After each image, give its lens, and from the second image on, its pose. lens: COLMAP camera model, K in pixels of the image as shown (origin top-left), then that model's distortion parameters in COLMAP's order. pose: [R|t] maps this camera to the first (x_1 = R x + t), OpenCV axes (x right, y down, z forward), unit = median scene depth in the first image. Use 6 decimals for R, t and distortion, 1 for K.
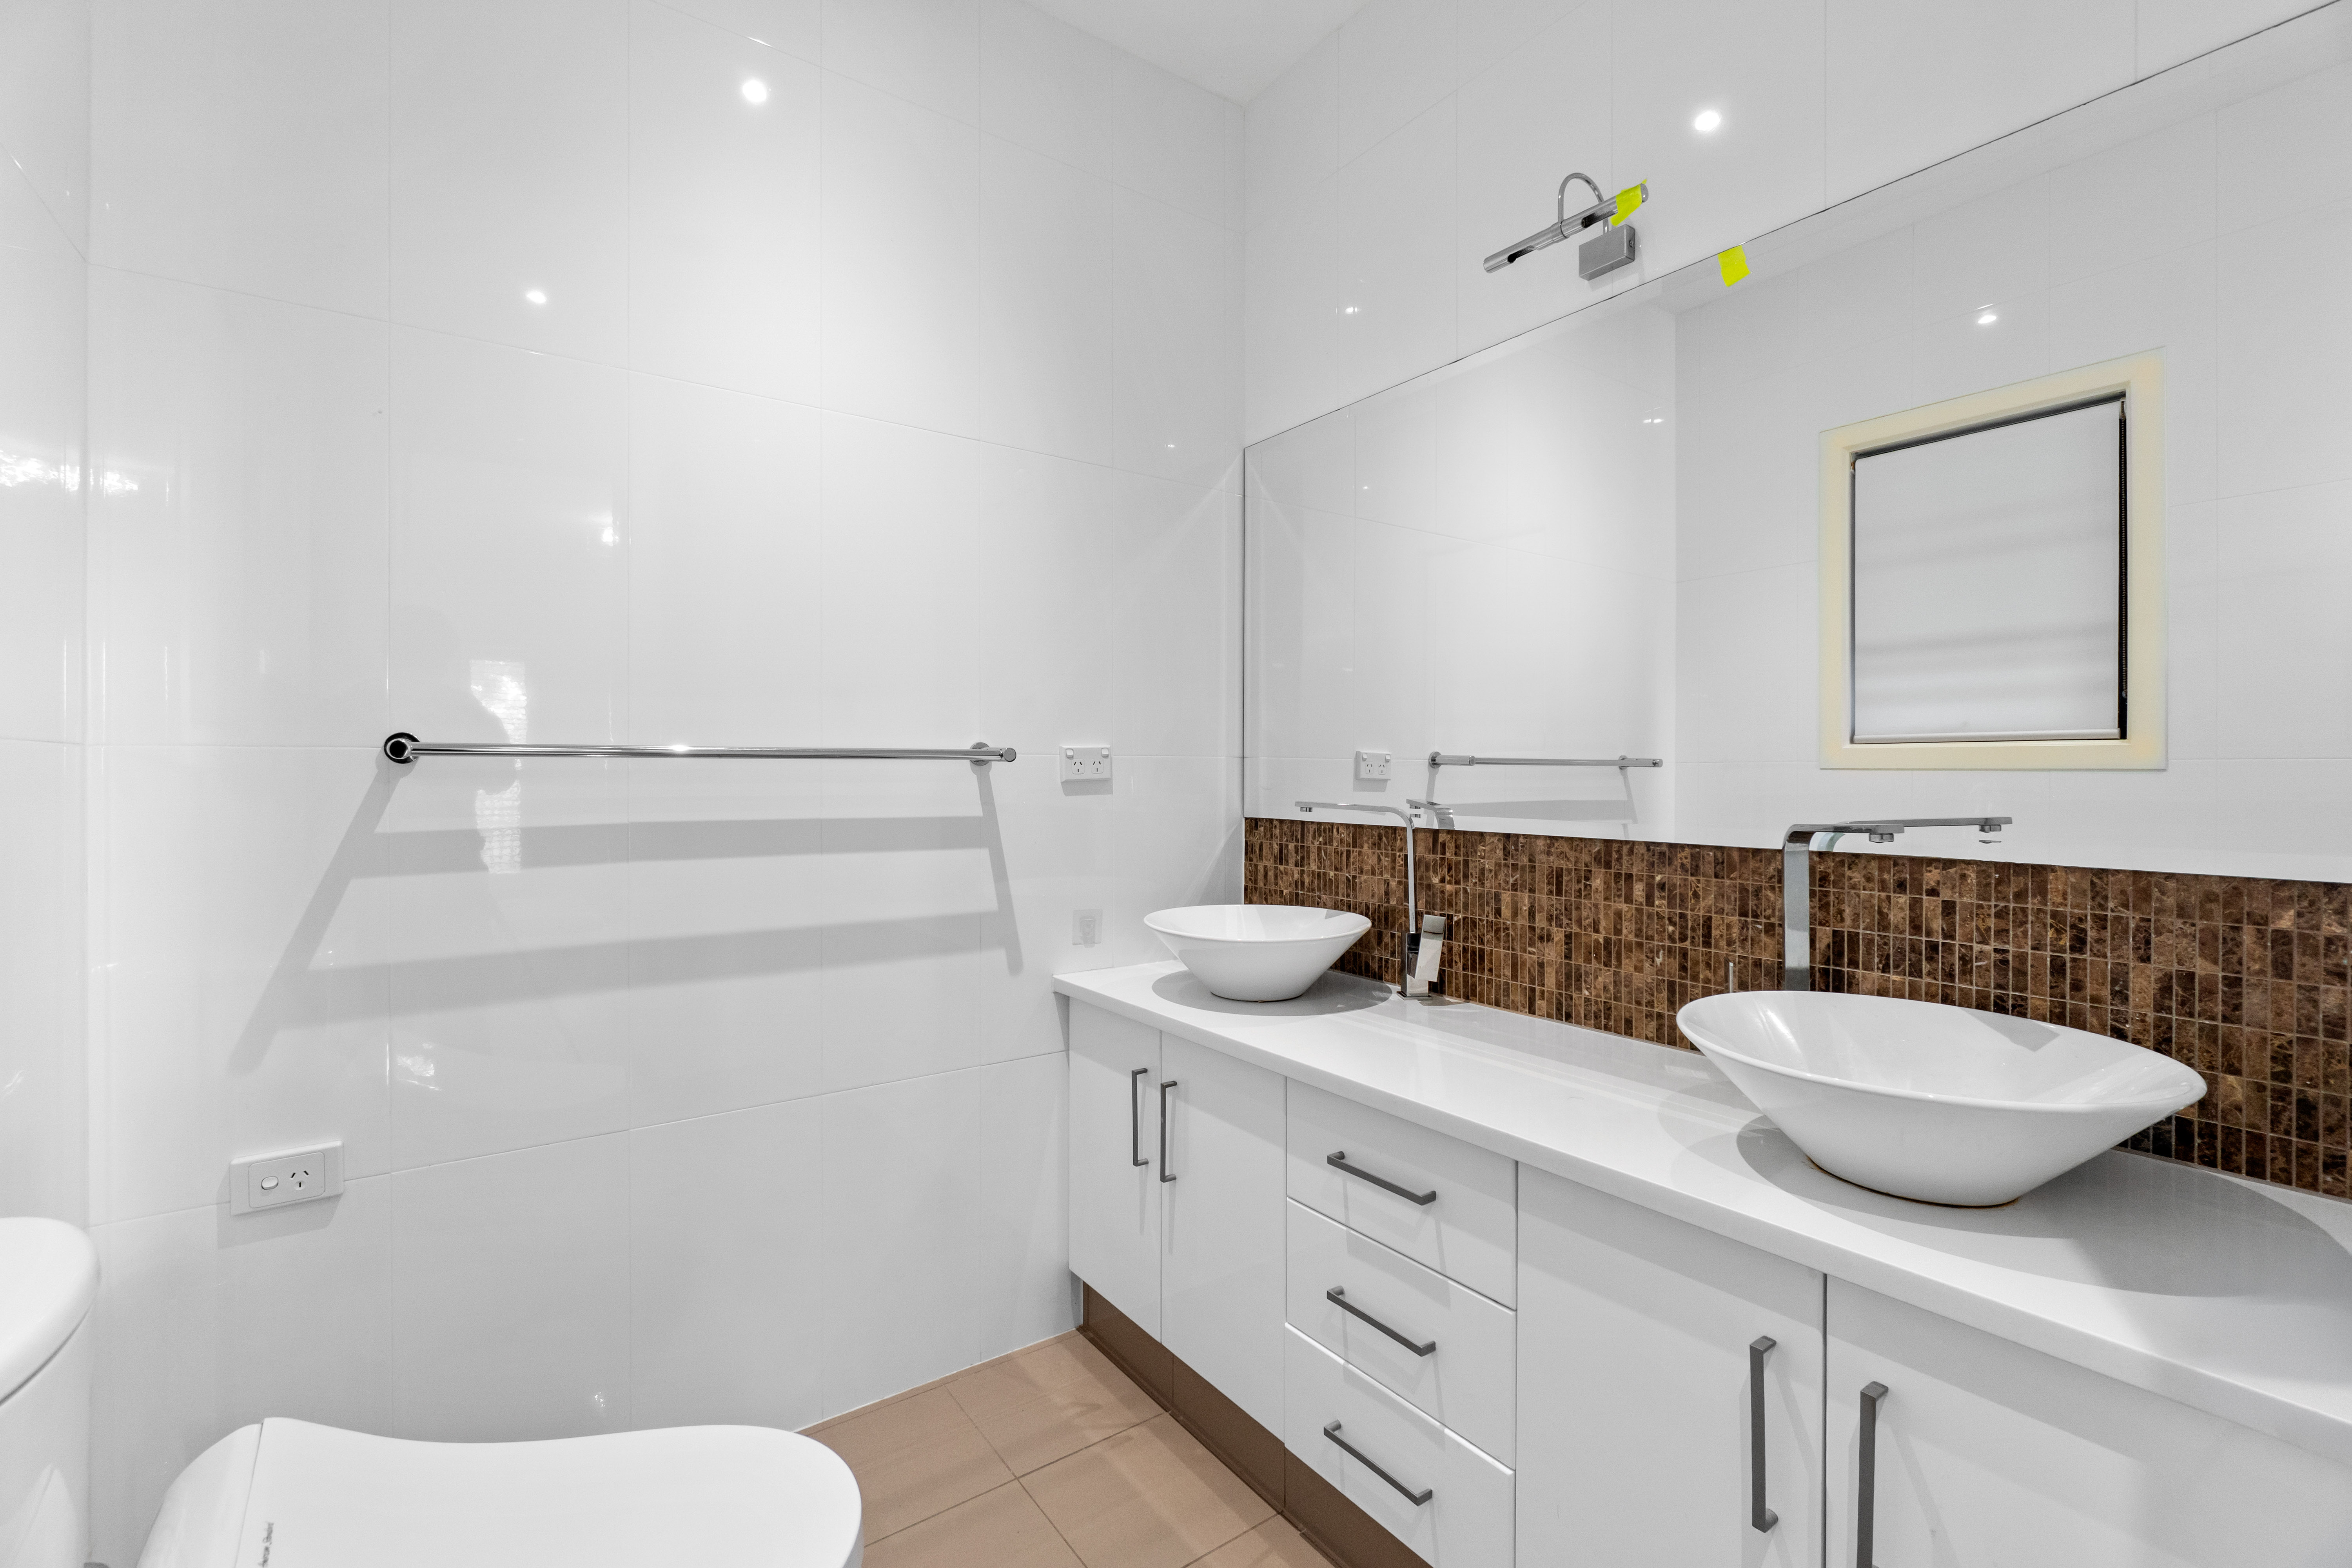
lens RADIAL K [[1007.3, 0, 1167.9], [0, 1007.3, 777.7], [0, 0, 1]] dist [-0.004350, -0.000773]
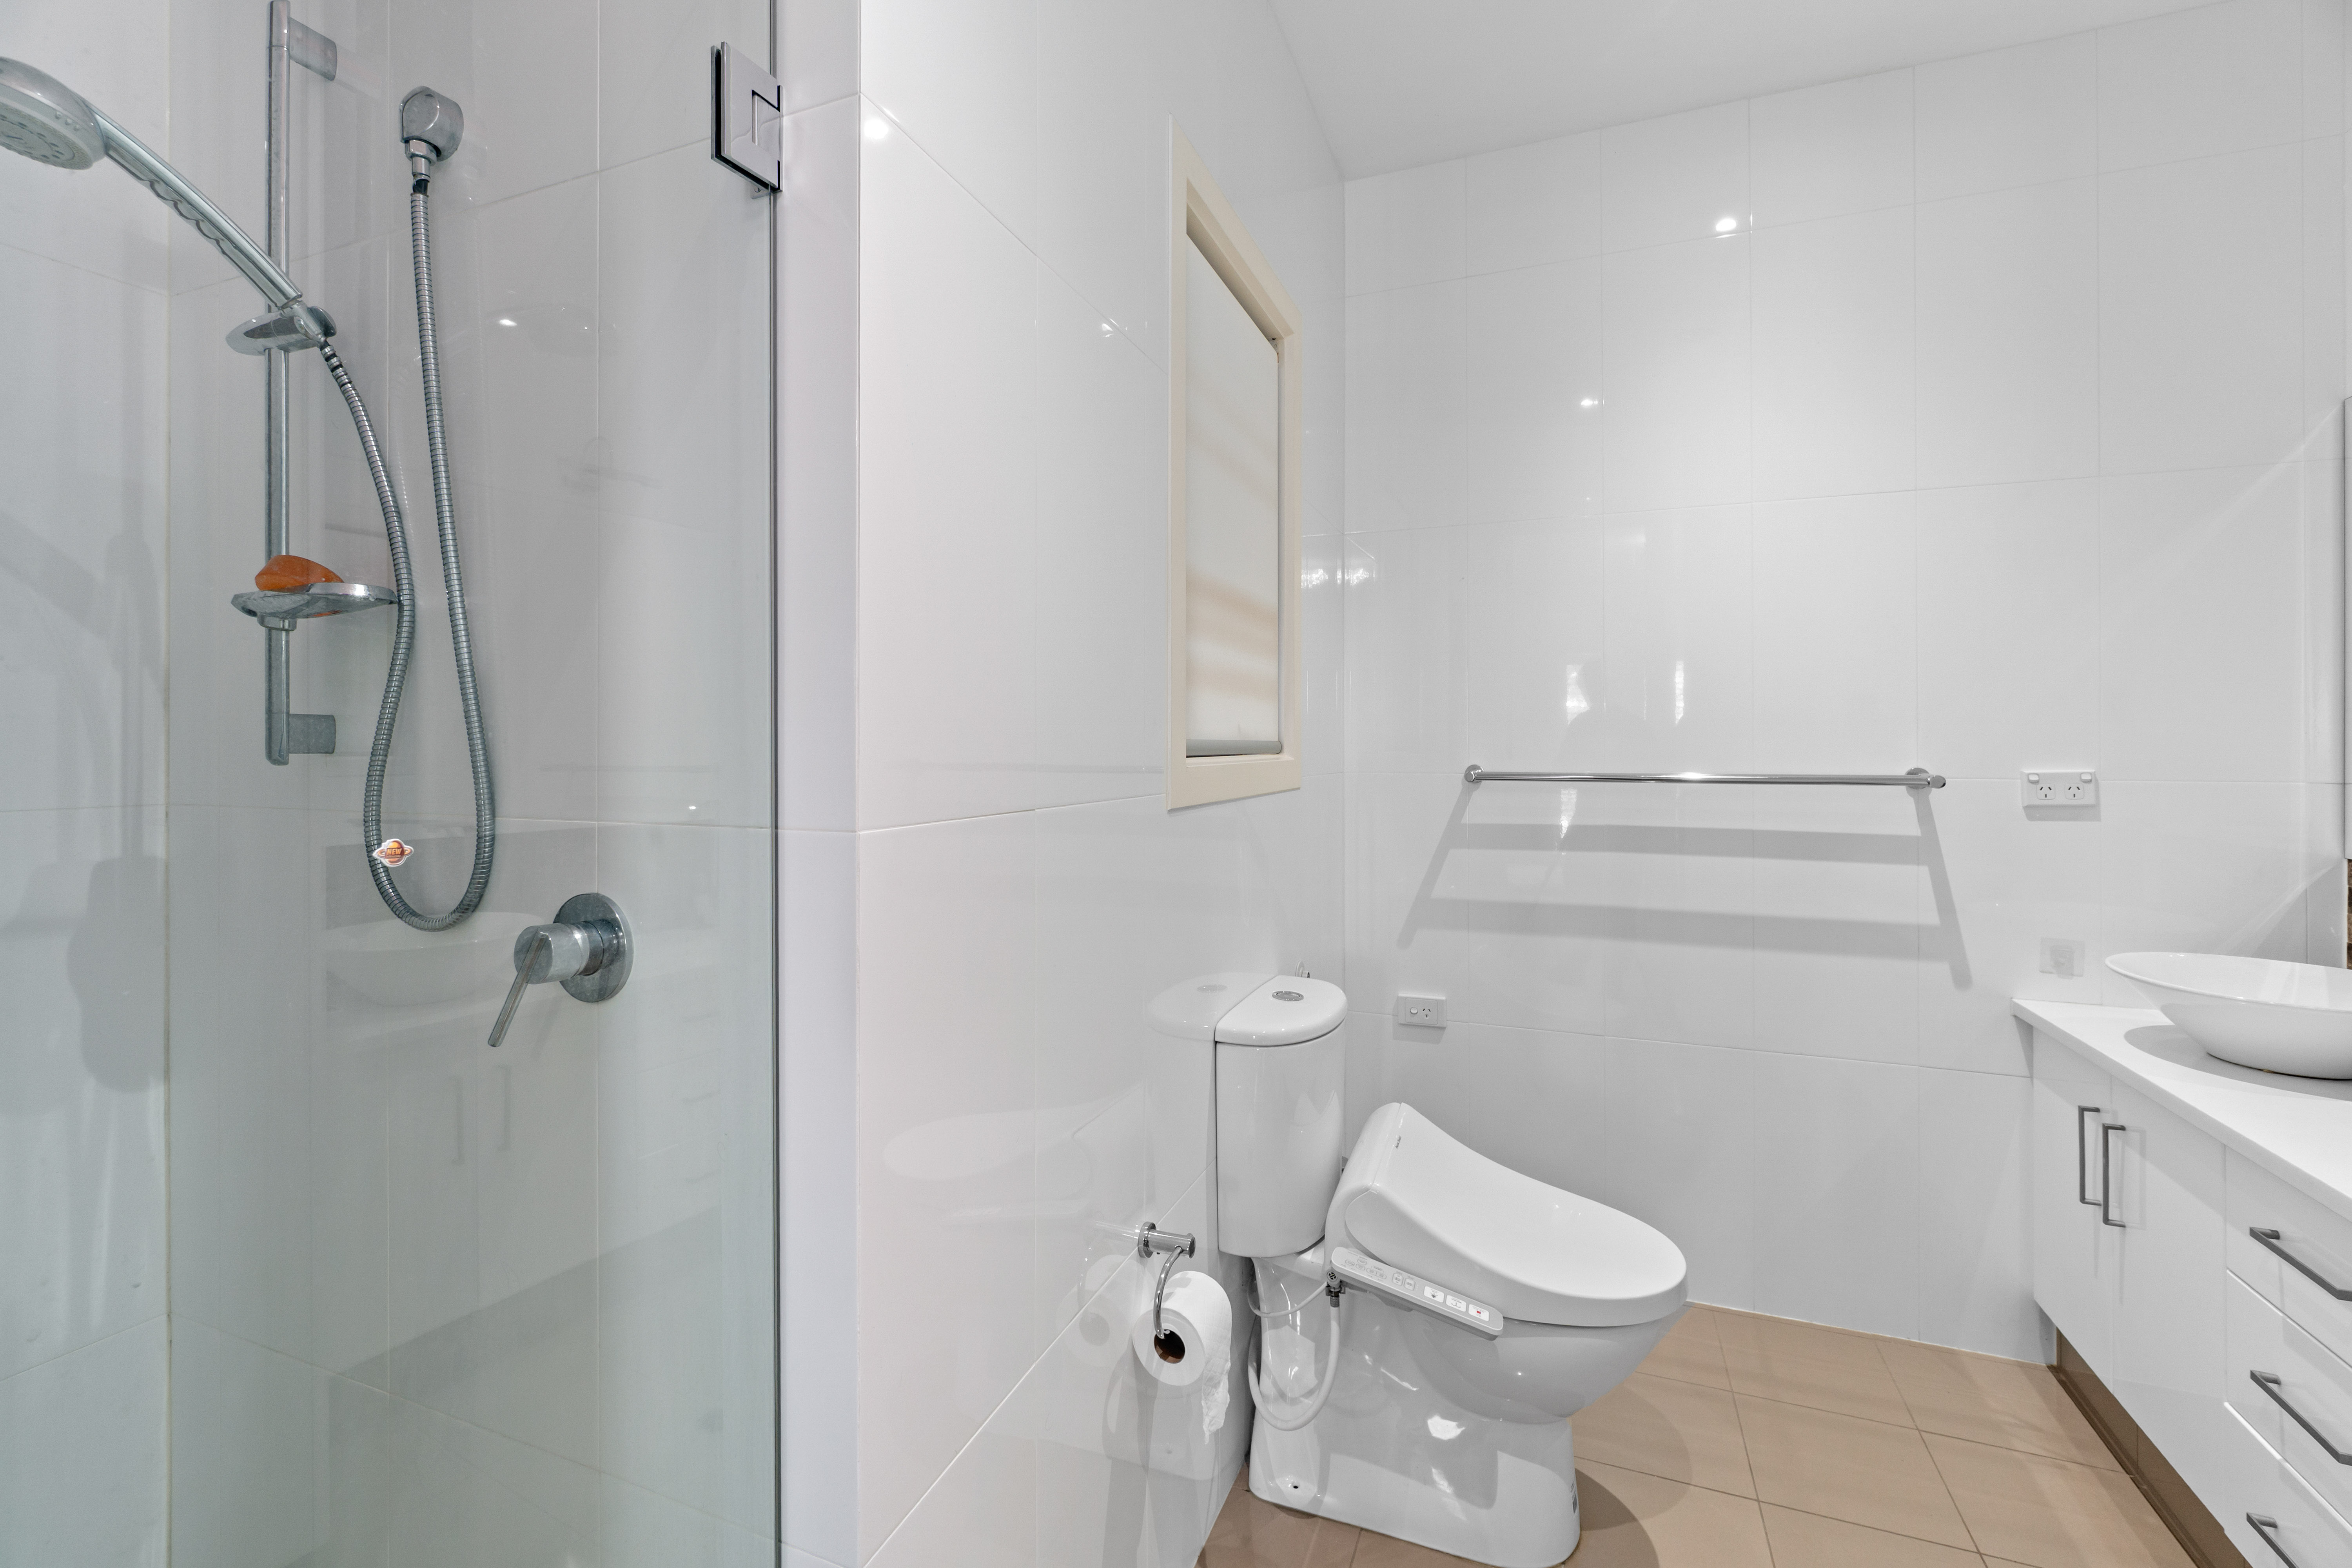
lens RADIAL K [[1016.1, 0, 1174.3], [0, 1016.1, 743.6], [0, 0, 1]] dist [0.022173, 0.000003]
pose [[0.549164, -0.003687, -0.835706, 0.305008], [-0.002749, 0.999977, -0.006217, -0.052601], [0.835710, 0.005712, 0.549142, -0.283961]]
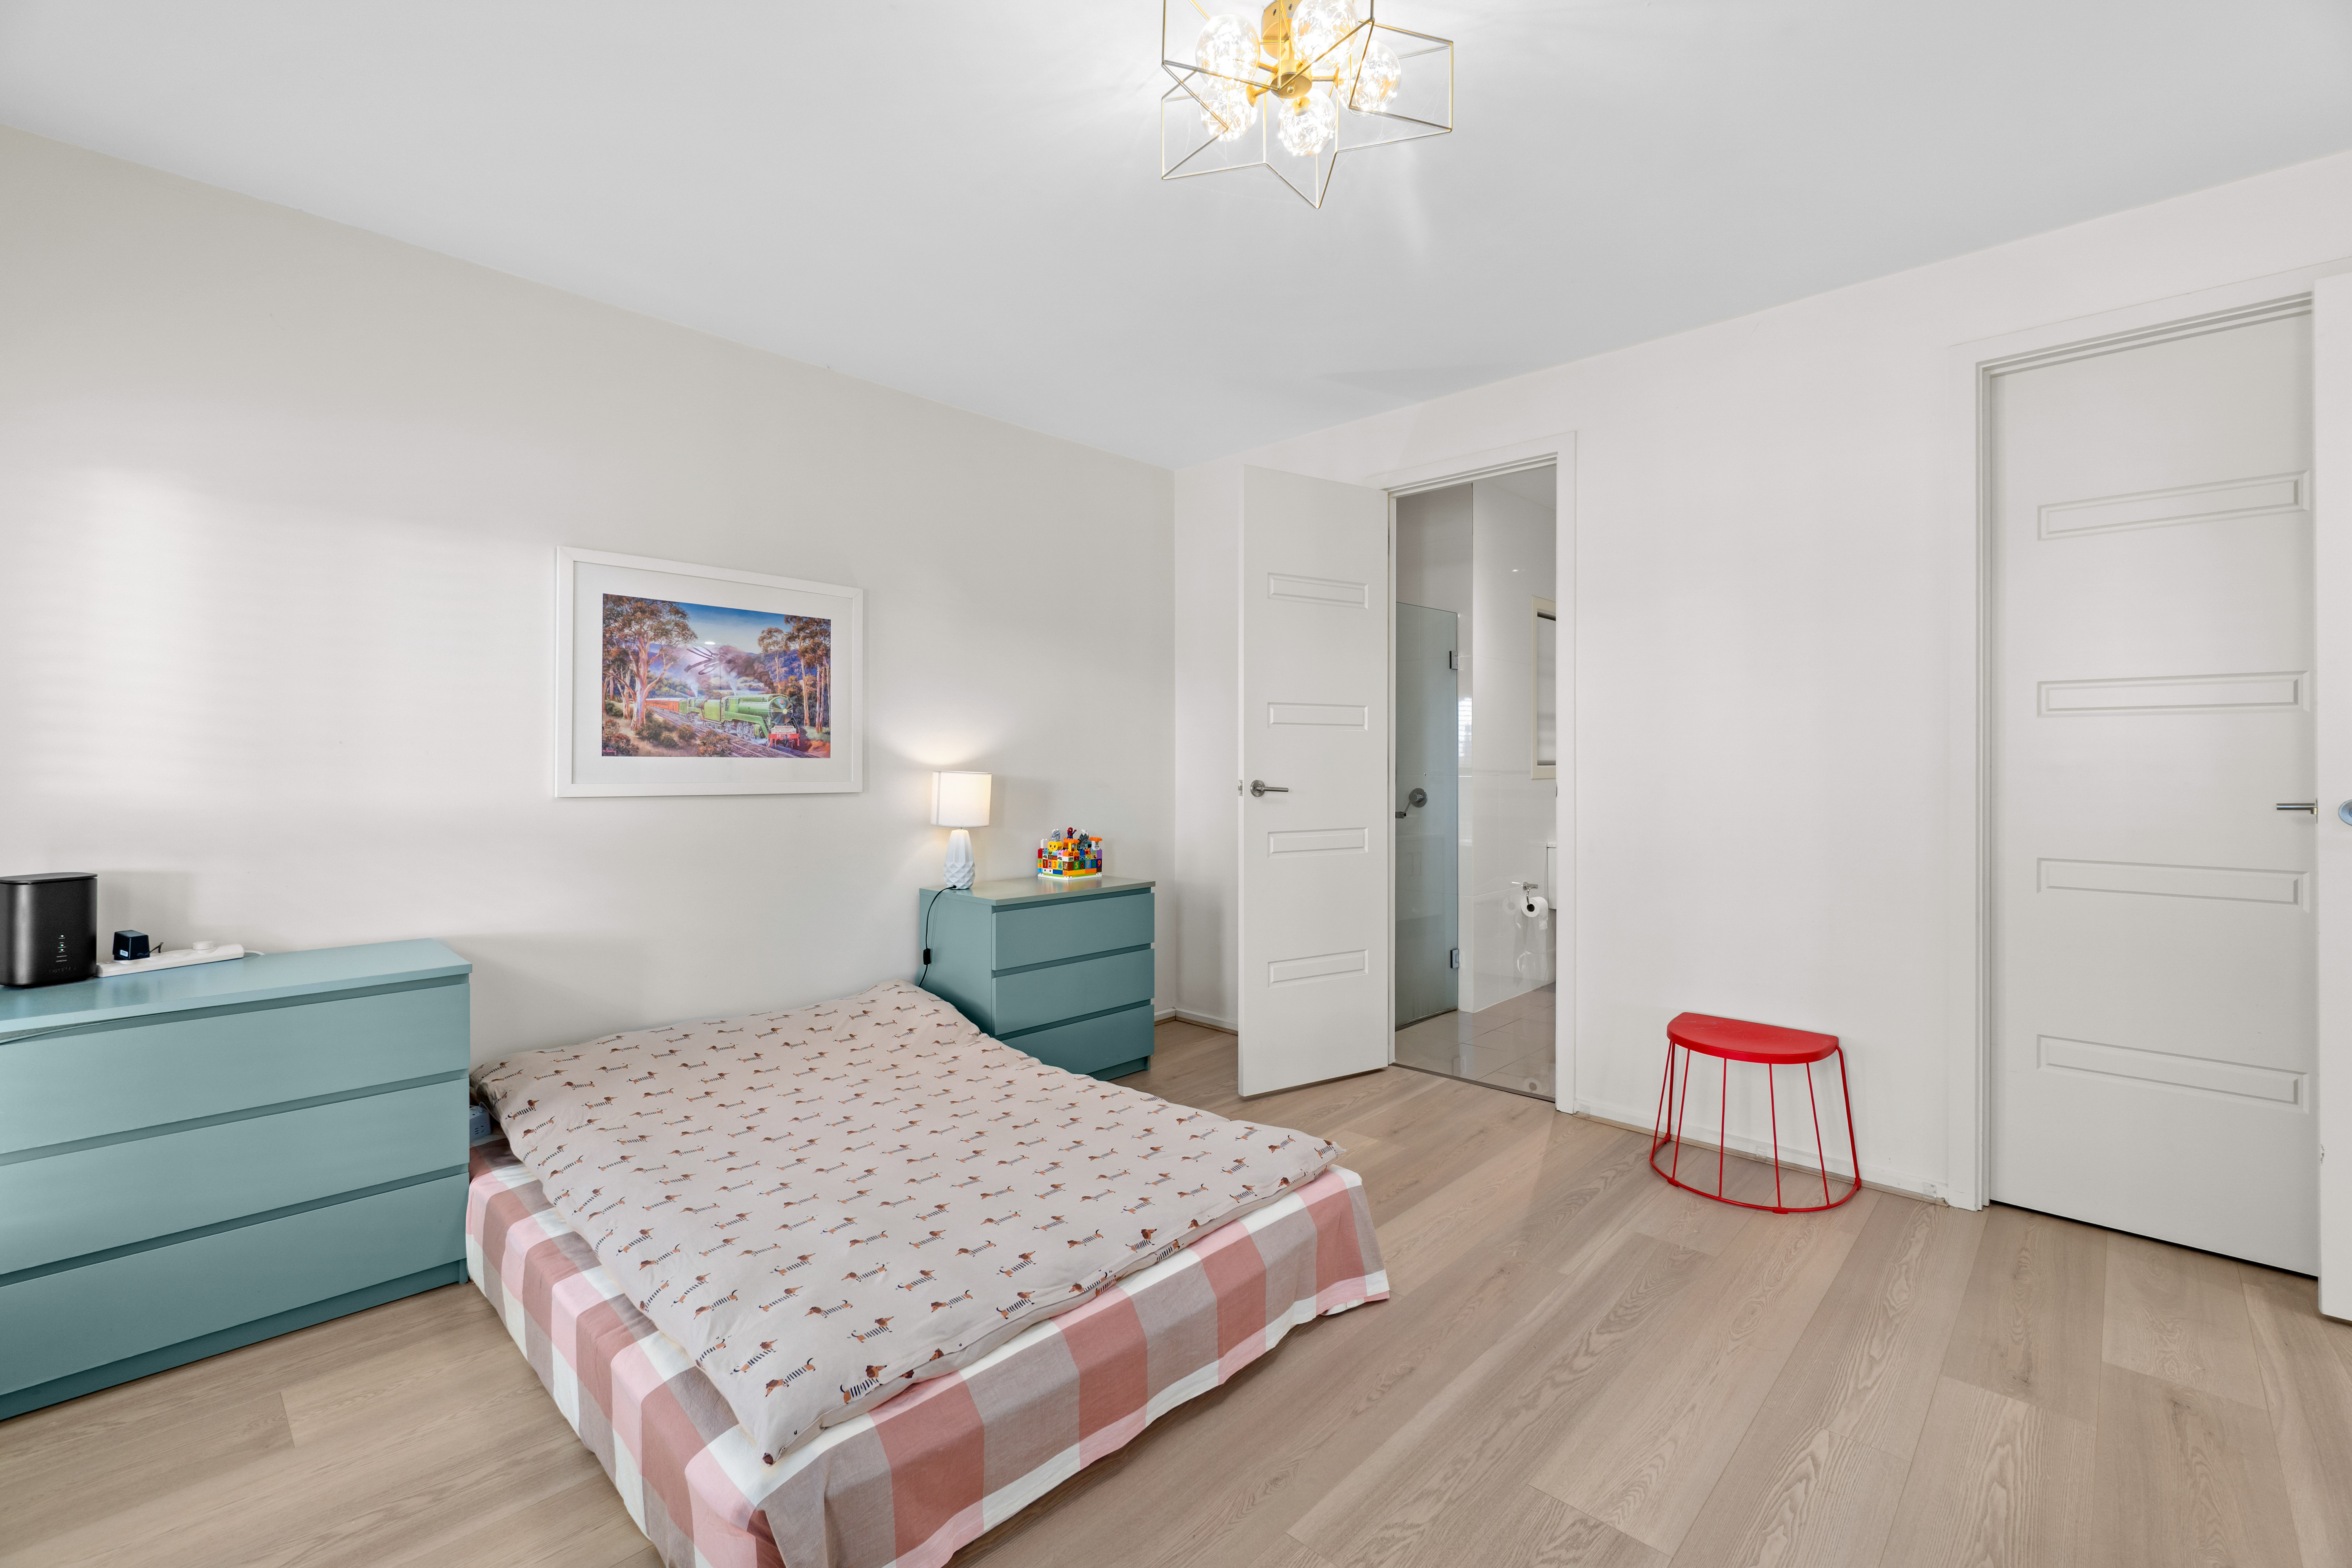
lens RADIAL K [[1007.3, 0, 1167.9], [0, 1007.3, 777.7], [0, 0, 1]] dist [-0.004350, -0.000773]
pose [[0.187407, 0.004964, -0.982270, 2.482871], [0.002866, 0.999980, 0.005601, -0.027649], [0.982278, -0.003865, 0.187389, -1.536136]]
